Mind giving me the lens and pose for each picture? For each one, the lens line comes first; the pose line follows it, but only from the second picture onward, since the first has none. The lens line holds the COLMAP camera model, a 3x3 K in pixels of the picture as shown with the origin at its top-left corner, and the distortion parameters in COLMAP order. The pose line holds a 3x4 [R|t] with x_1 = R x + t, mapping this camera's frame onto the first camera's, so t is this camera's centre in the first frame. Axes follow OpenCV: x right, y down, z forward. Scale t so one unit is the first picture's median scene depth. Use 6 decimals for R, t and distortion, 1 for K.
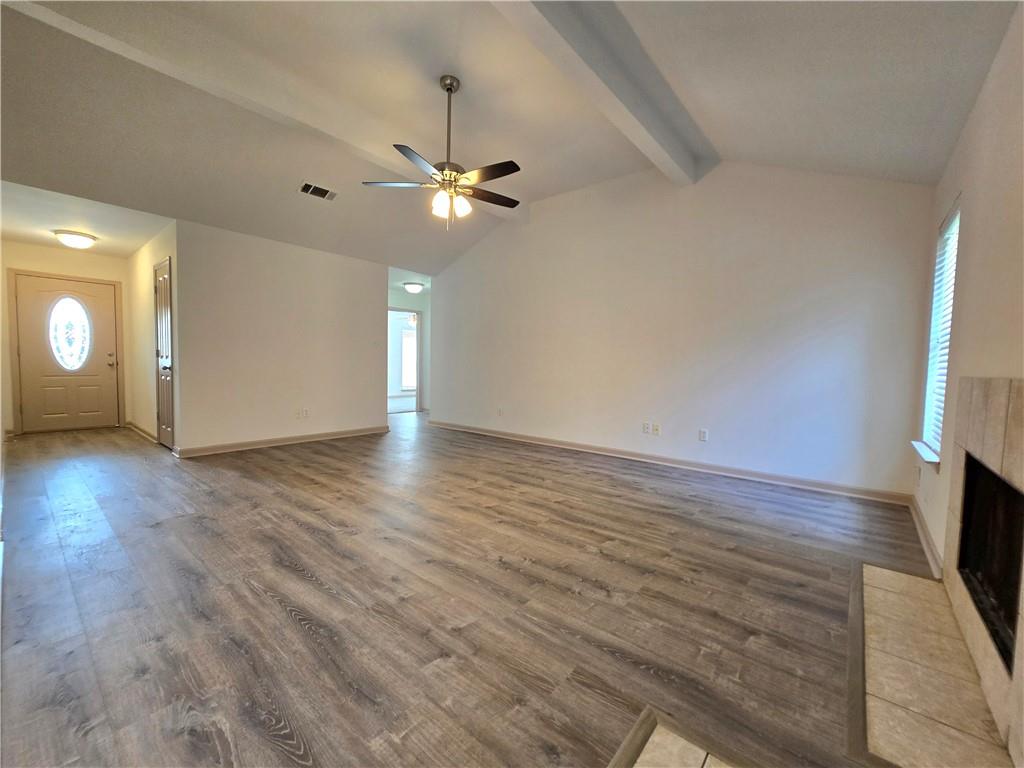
lens RADIAL K [[419.4, 0, 511.3], [0, 419.4, 385.3], [0, 0, 1]] dist [-0.000281, 0.000081]
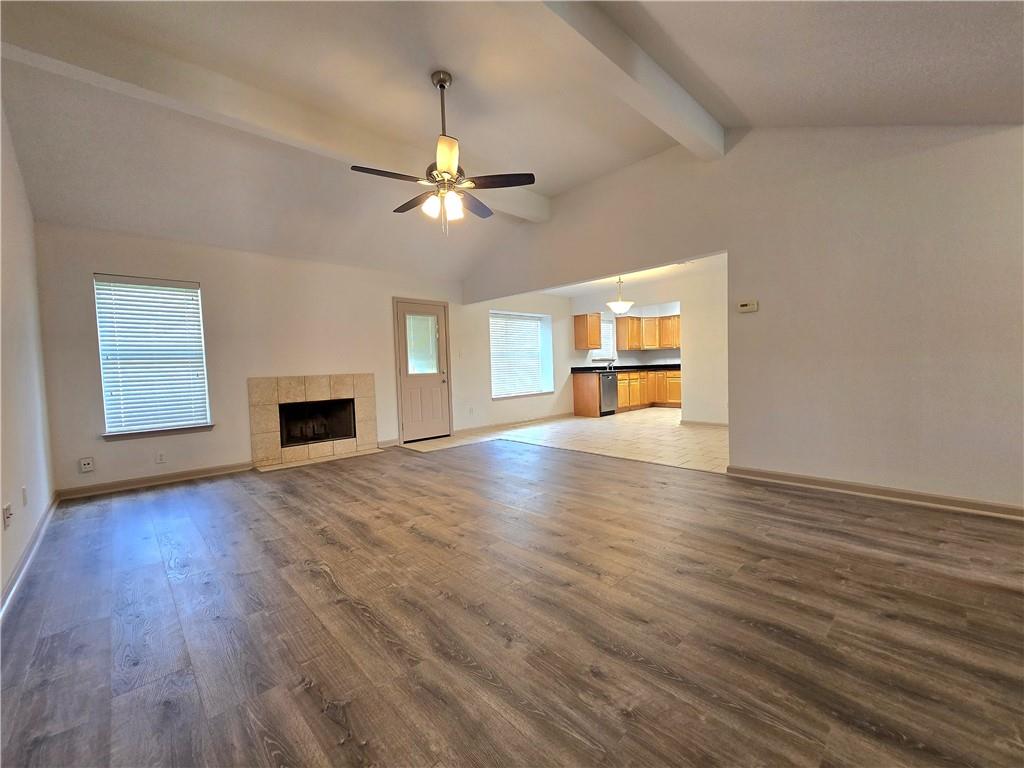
lens RADIAL K [[419.4, 0, 512.2], [0, 419.4, 384.0], [0, 0, 1]] dist [-0.000281, 0.000081]
pose [[-0.992941, 0.003498, 0.118560, -0.402086], [0.015500, 0.994820, 0.100464, -0.118752], [-0.117594, 0.101592, -0.987852, 1.928416]]
